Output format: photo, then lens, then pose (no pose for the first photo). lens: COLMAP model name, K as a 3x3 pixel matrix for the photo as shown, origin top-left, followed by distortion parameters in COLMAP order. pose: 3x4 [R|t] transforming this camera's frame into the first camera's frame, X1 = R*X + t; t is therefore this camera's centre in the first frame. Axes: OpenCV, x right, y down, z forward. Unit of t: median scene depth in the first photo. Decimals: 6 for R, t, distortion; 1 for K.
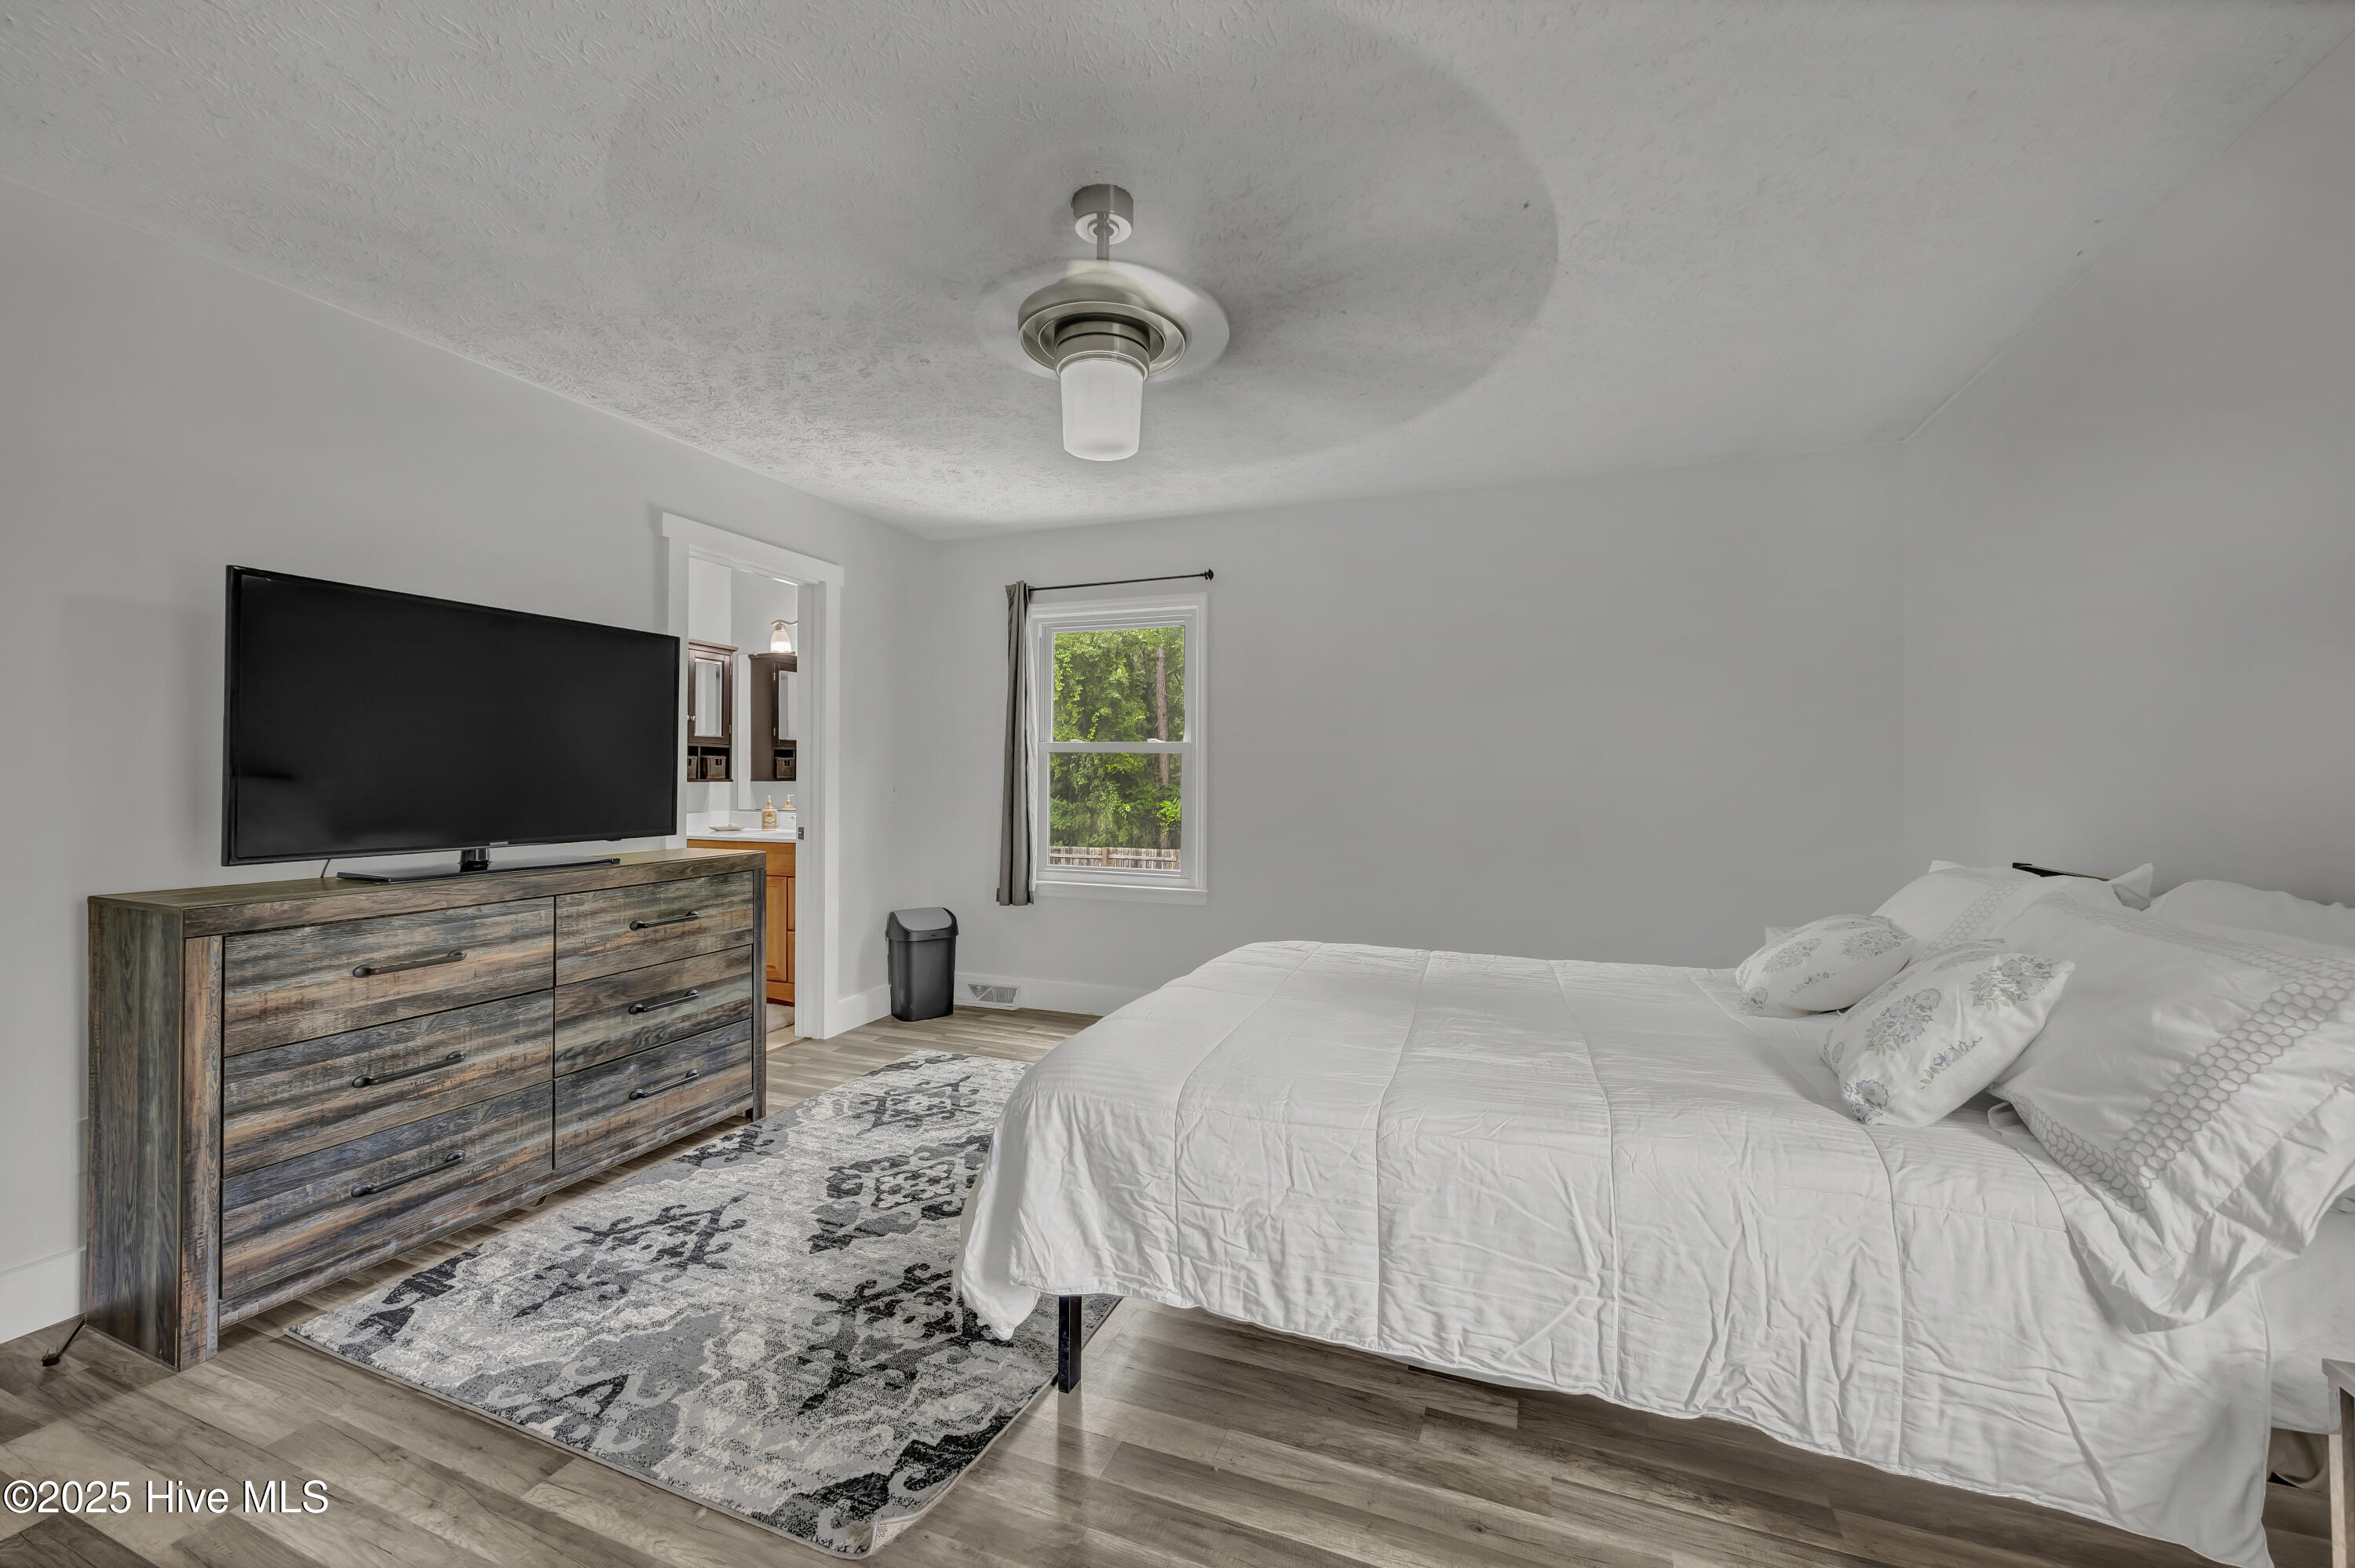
lens RADIAL K [[929.0, 0, 1178.0], [0, 929.0, 776.3], [0, 0, 1]] dist [0.001745, 0.000062]
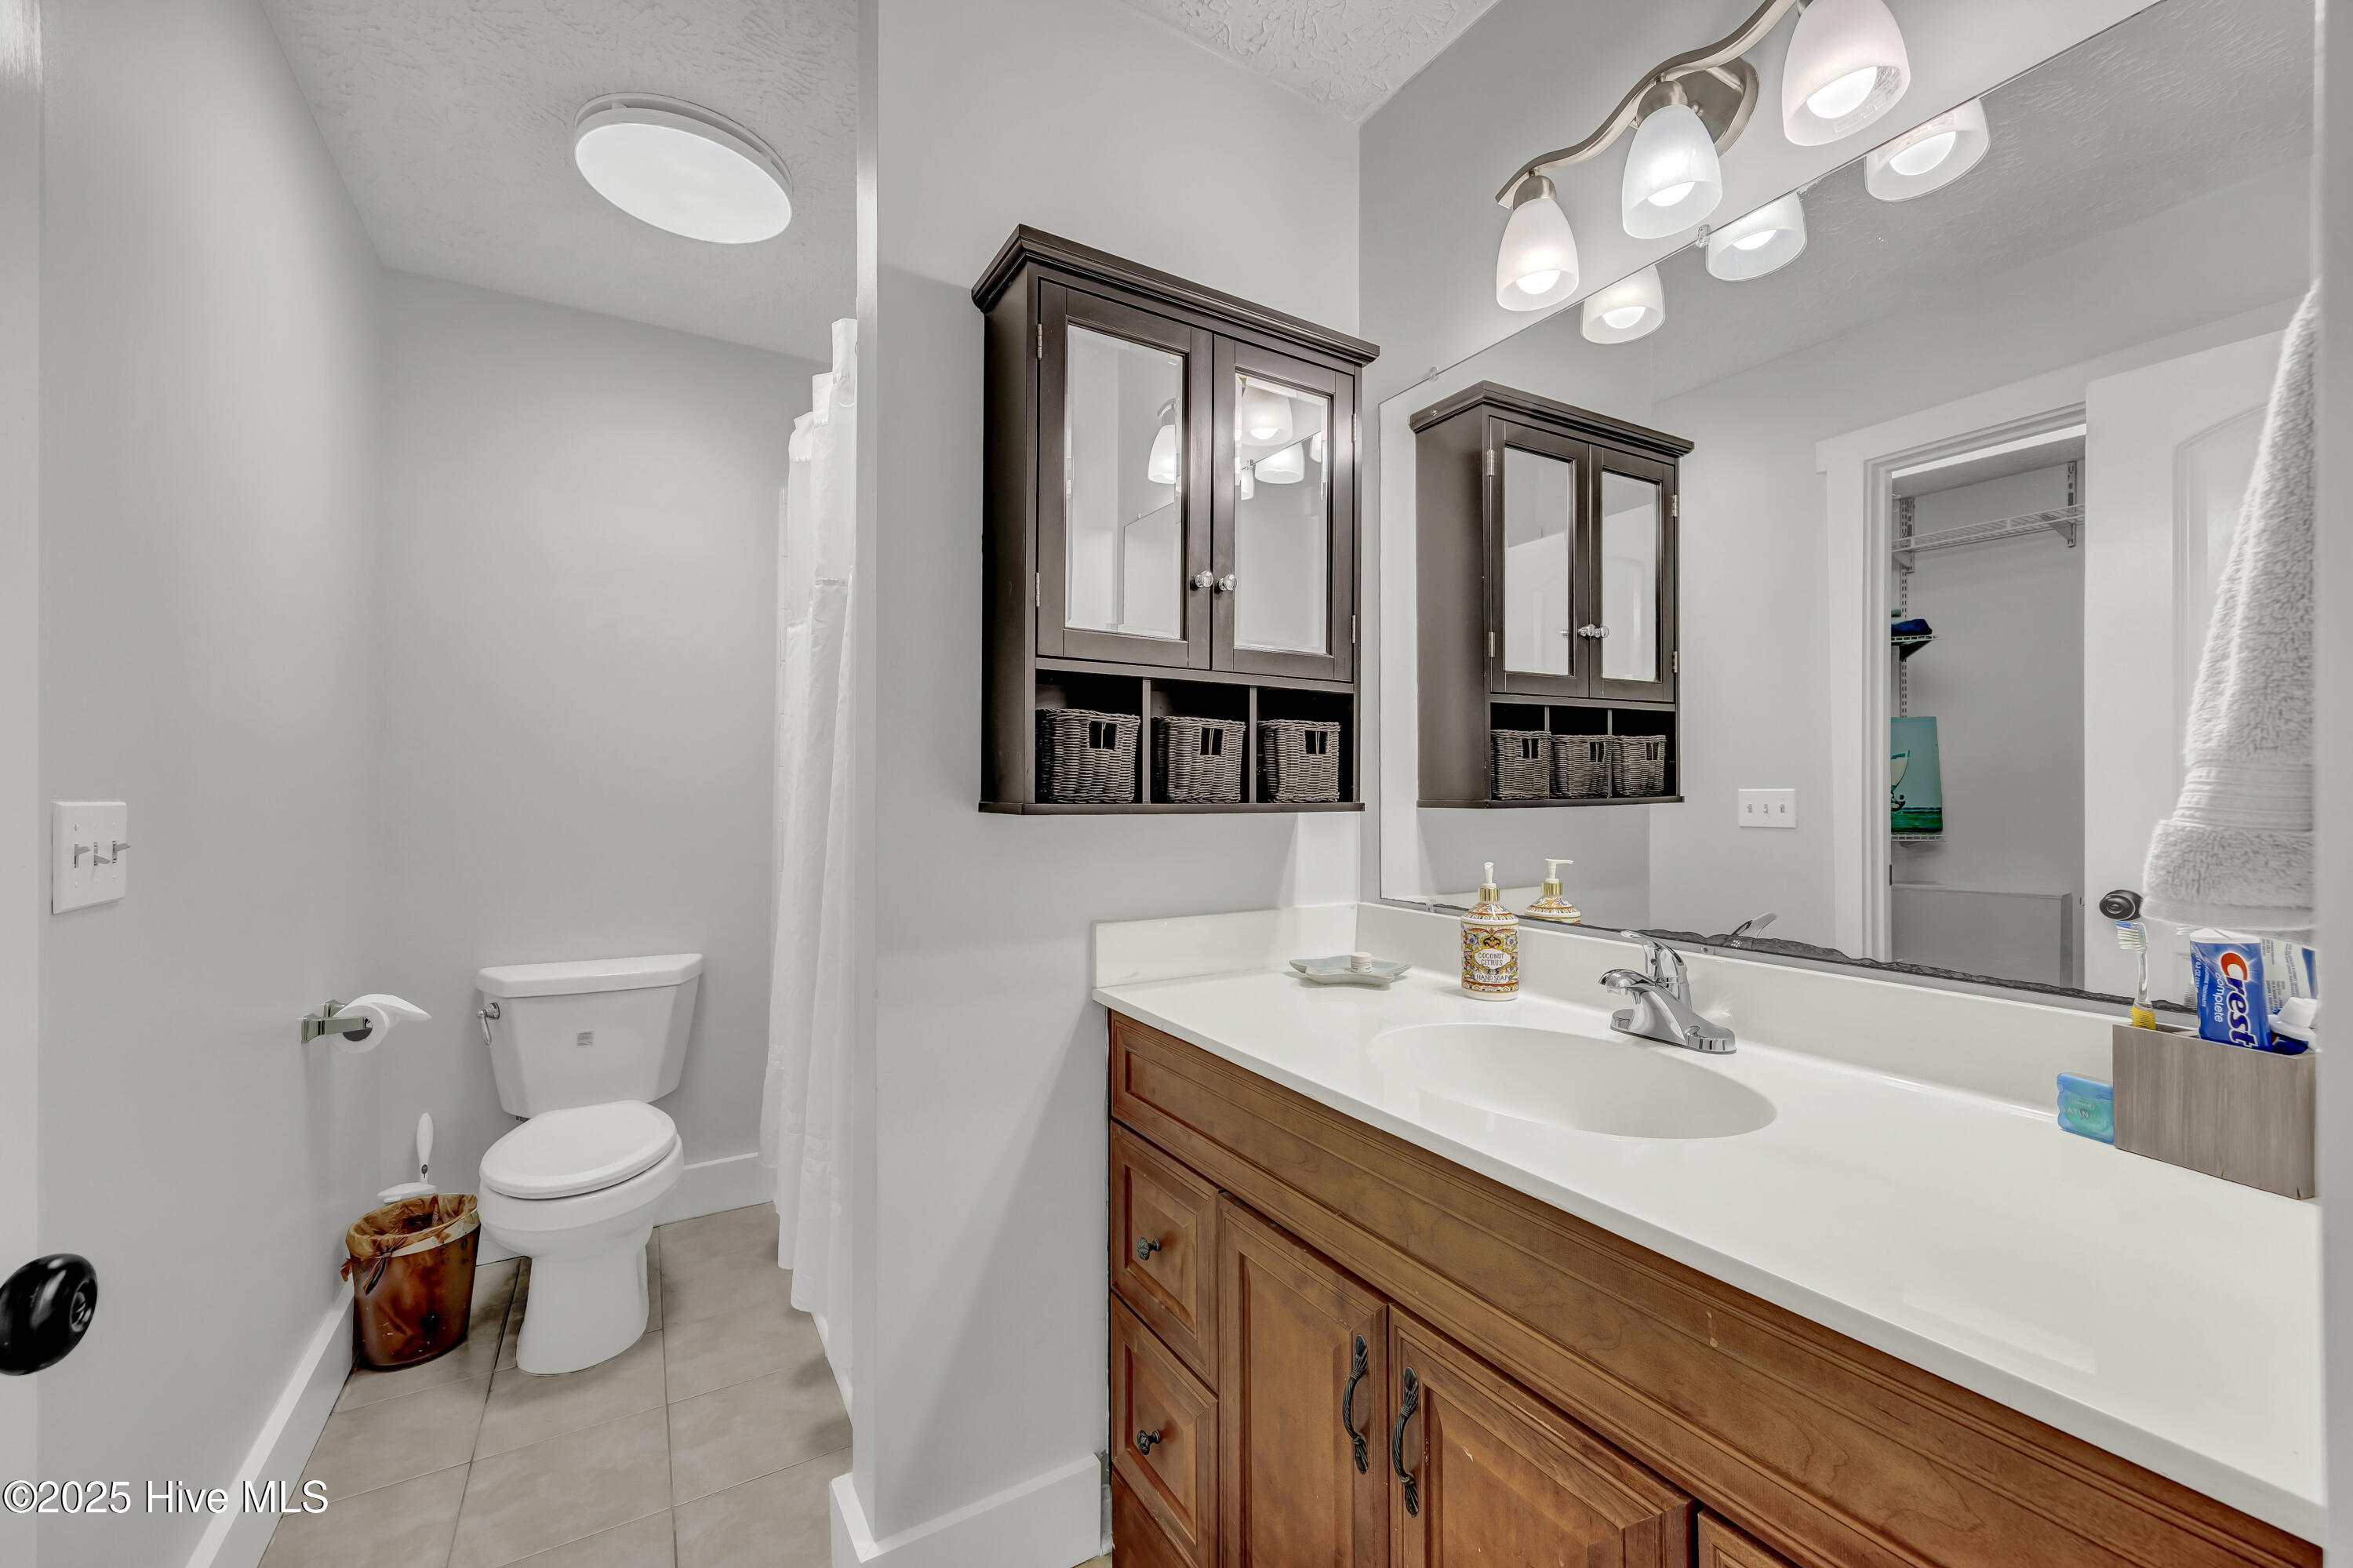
lens RADIAL K [[928.3, 0, 1175.5], [0, 928.3, 790.2], [0, 0, 1]] dist [0.001745, 0.000062]
pose [[0.789293, -0.002960, -0.614010, -0.343886], [0.000519, 0.999991, -0.004153, -0.000021], [0.614017, 0.002959, 0.789287, 0.727526]]
